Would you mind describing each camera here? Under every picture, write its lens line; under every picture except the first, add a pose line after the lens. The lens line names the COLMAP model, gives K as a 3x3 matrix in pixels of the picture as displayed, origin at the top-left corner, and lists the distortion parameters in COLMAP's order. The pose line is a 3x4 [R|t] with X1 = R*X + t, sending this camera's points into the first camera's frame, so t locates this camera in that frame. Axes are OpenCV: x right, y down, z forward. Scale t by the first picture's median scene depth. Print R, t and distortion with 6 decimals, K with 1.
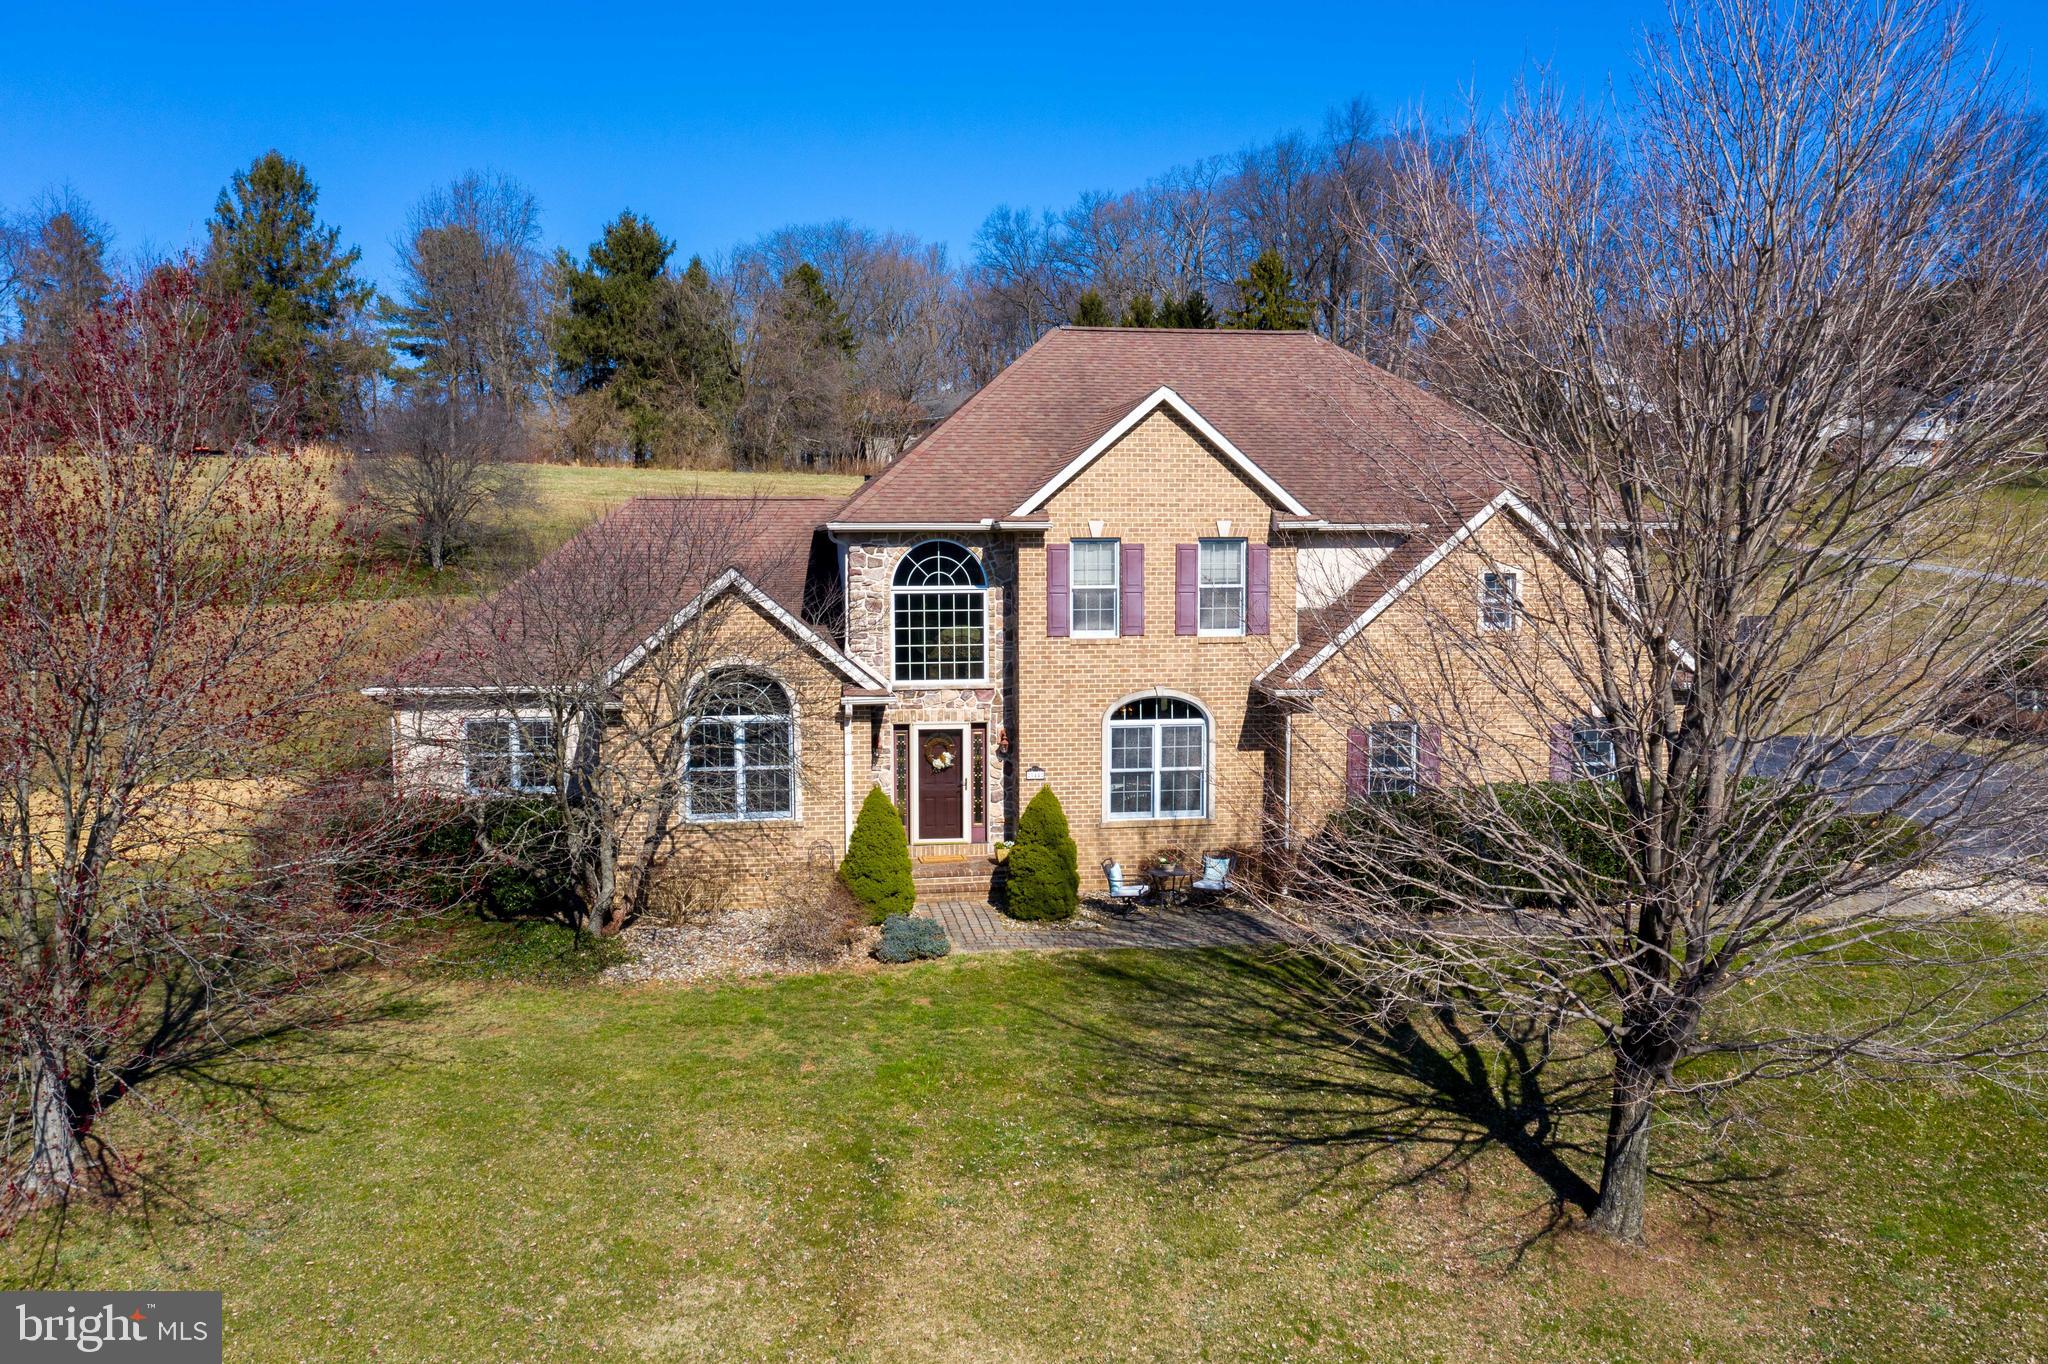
lens RADIAL K [[1633.2, 0, 1024.0], [0, 1633.2, 682.0], [0, 0, 1]] dist [0.002257, 0.010164]
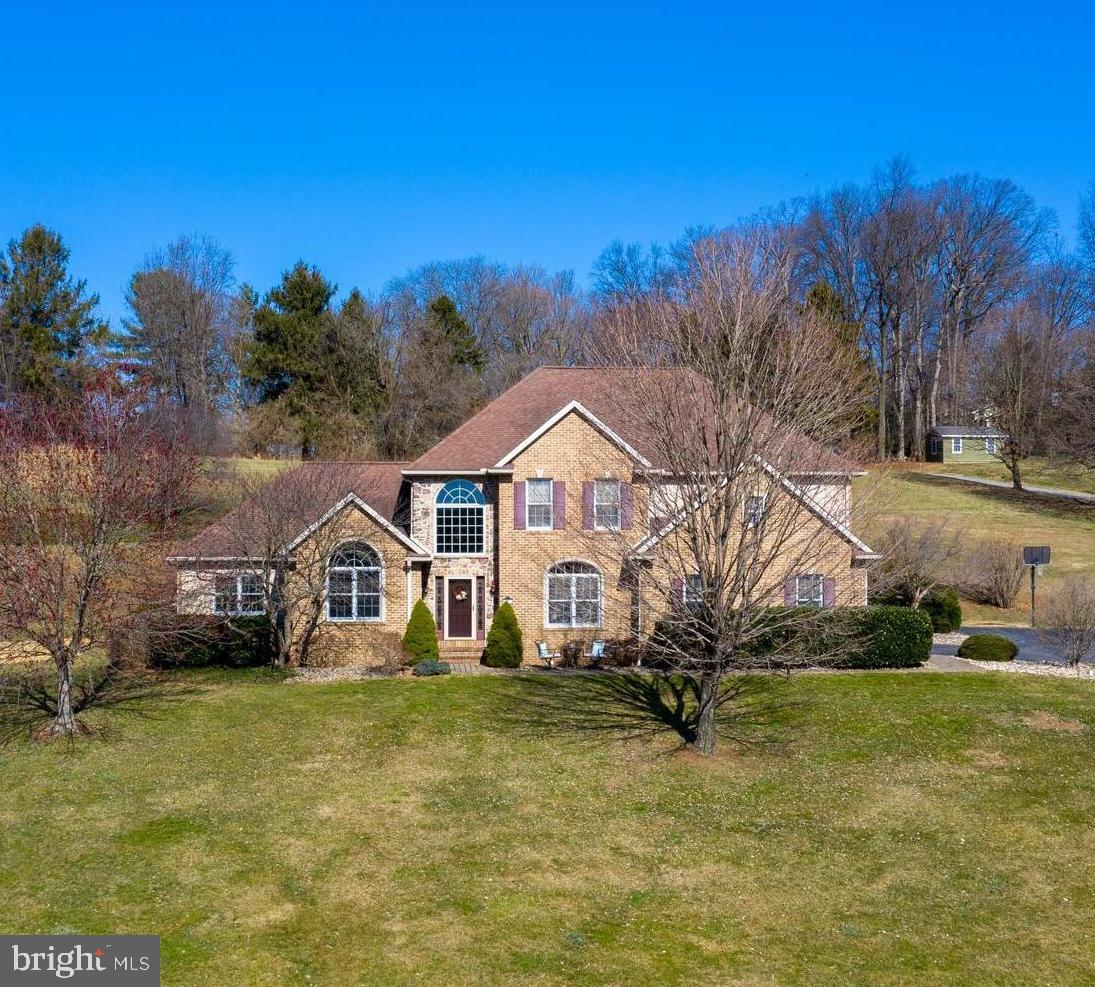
lens RADIAL K [[1634.9, 0, 529.9], [0, 1634.9, 528.6], [0, 0, 1]] dist [0.012344, -0.056483]
pose [[0.995742, 0.000027, -0.092186, 0.206051], [-0.008863, 0.995395, -0.095447, 0.151975], [0.091759, 0.095858, 0.991157, -0.887128]]
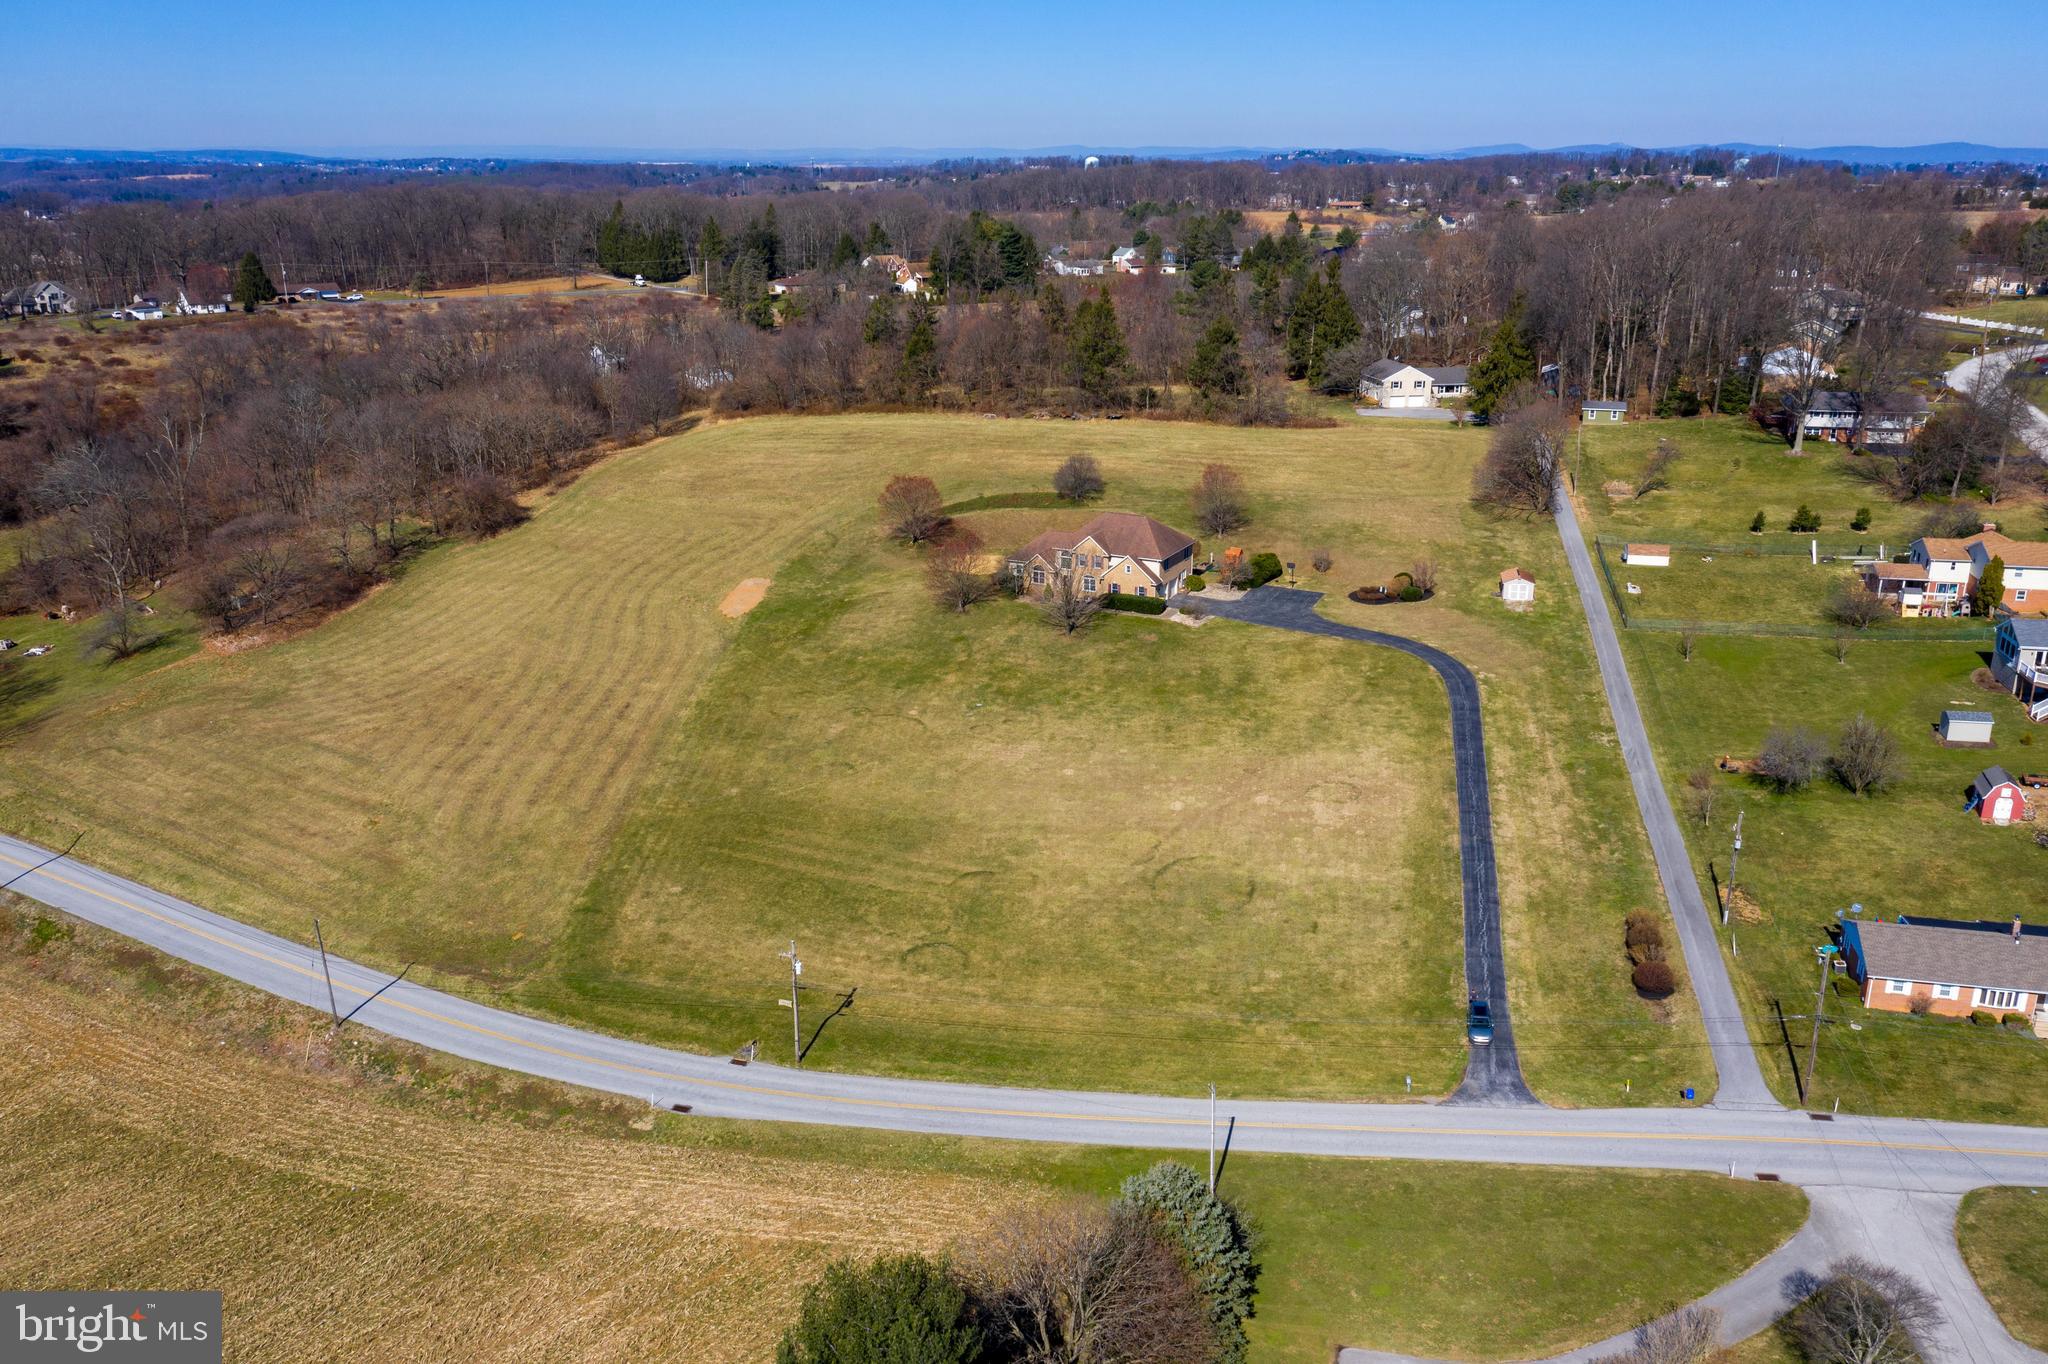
lens RADIAL K [[1633.2, 0, 1024.0], [0, 1633.2, 682.0], [0, 0, 1]] dist [0.002257, 0.010164]
pose [[0.809724, 0.182515, -0.557706, 4.112465], [-0.049858, 0.968362, 0.244518, -1.336360], [0.584689, -0.170186, 0.793206, -5.211245]]
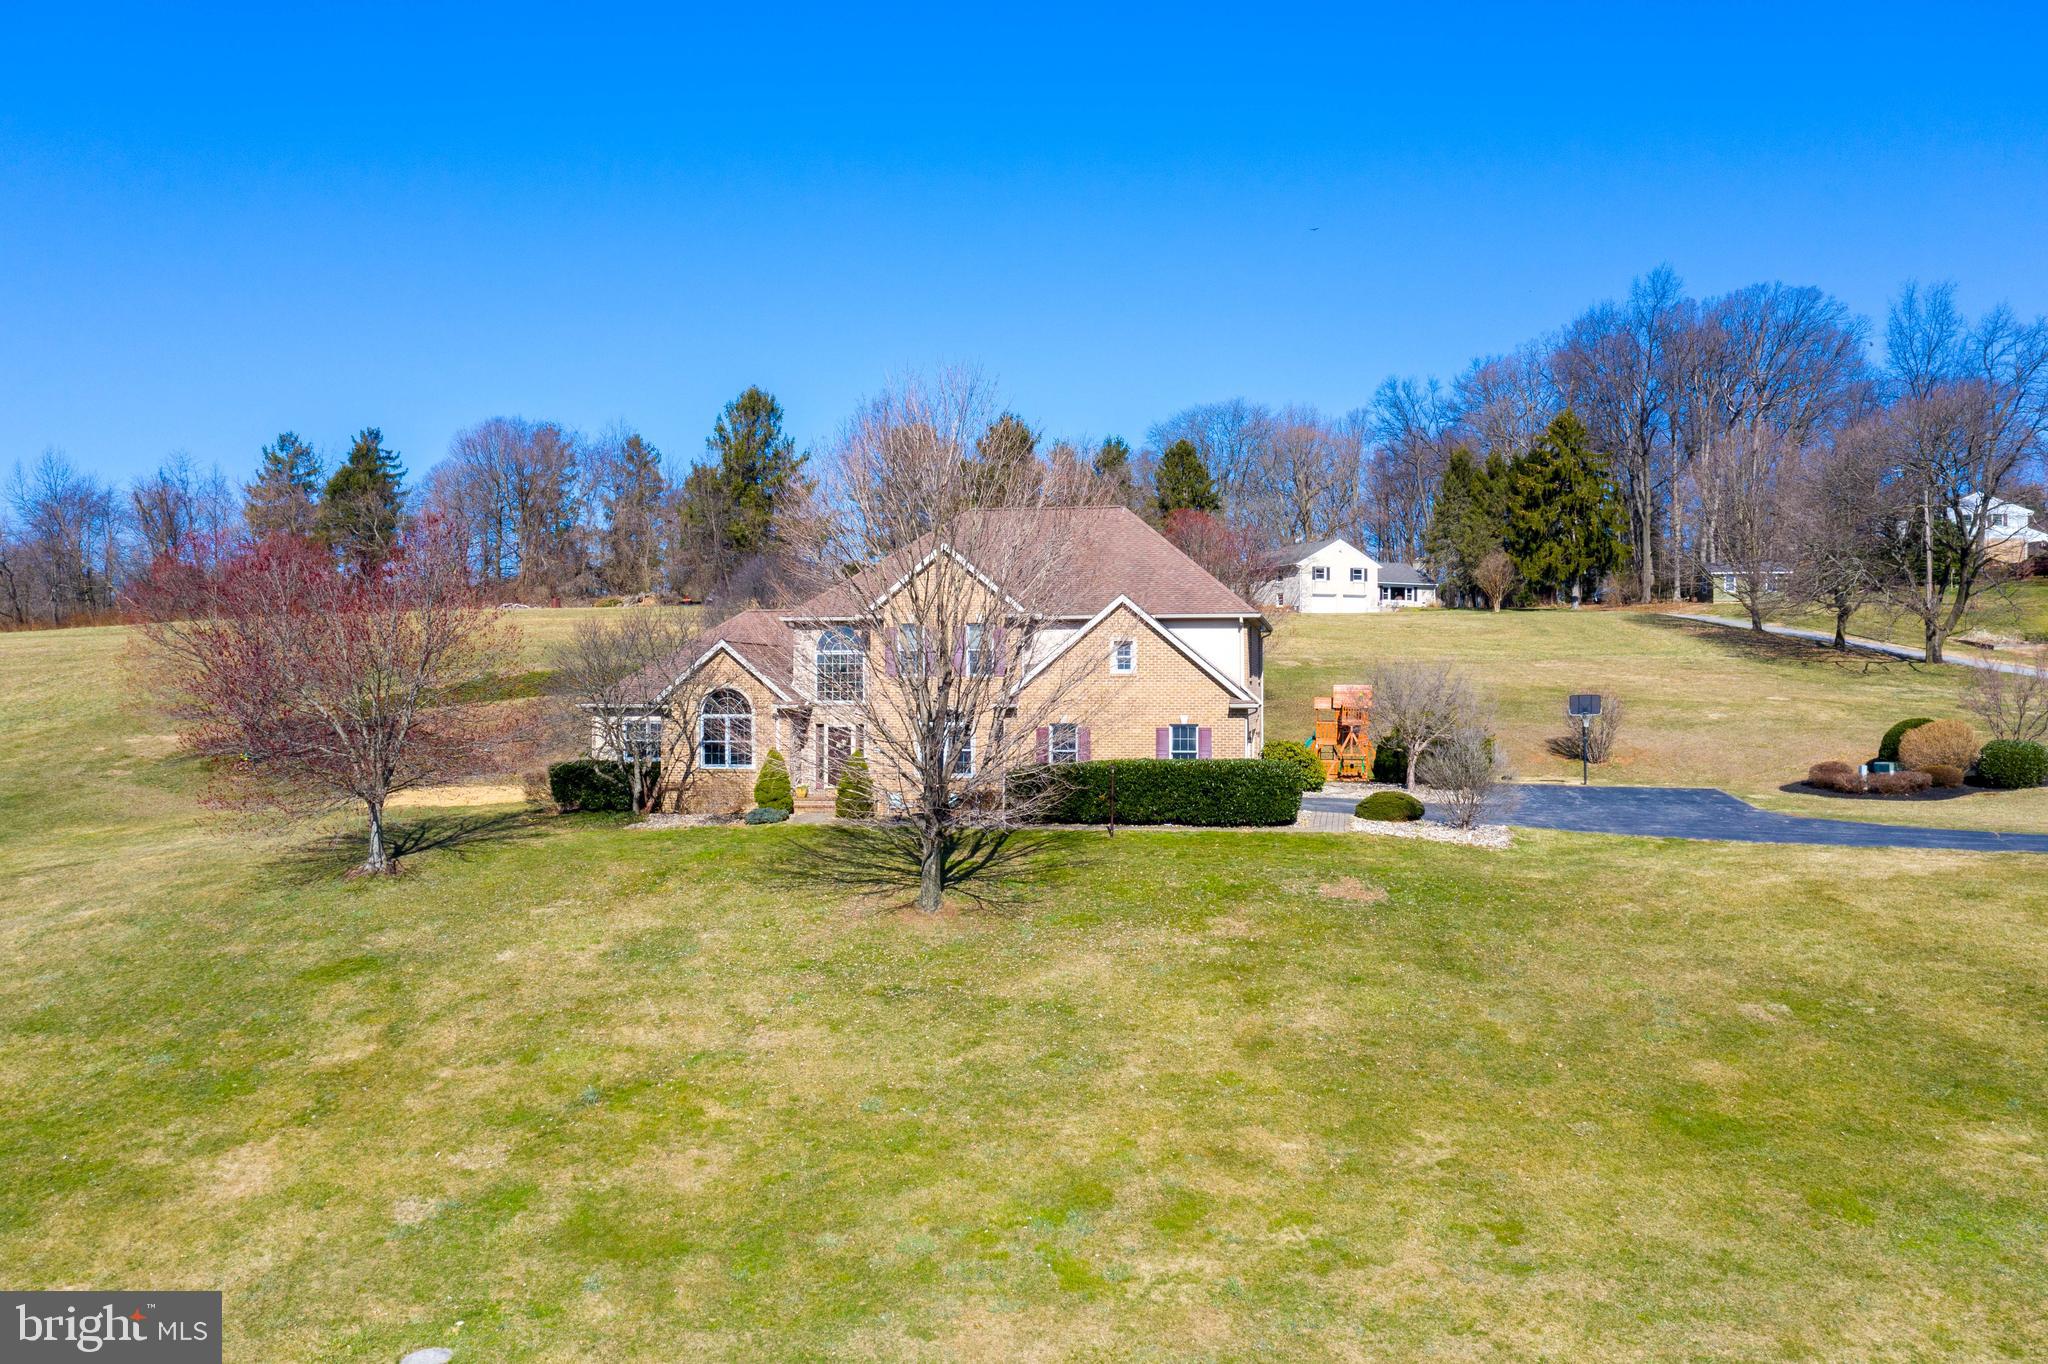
lens RADIAL K [[1633.2, 0, 1024.0], [0, 1633.2, 682.0], [0, 0, 1]] dist [0.002257, 0.010164]
pose [[0.941990, -0.000707, -0.335639, 0.779830], [-0.030422, 0.995702, -0.087479, 0.135404], [0.334258, 0.092615, 0.937920, -0.692050]]
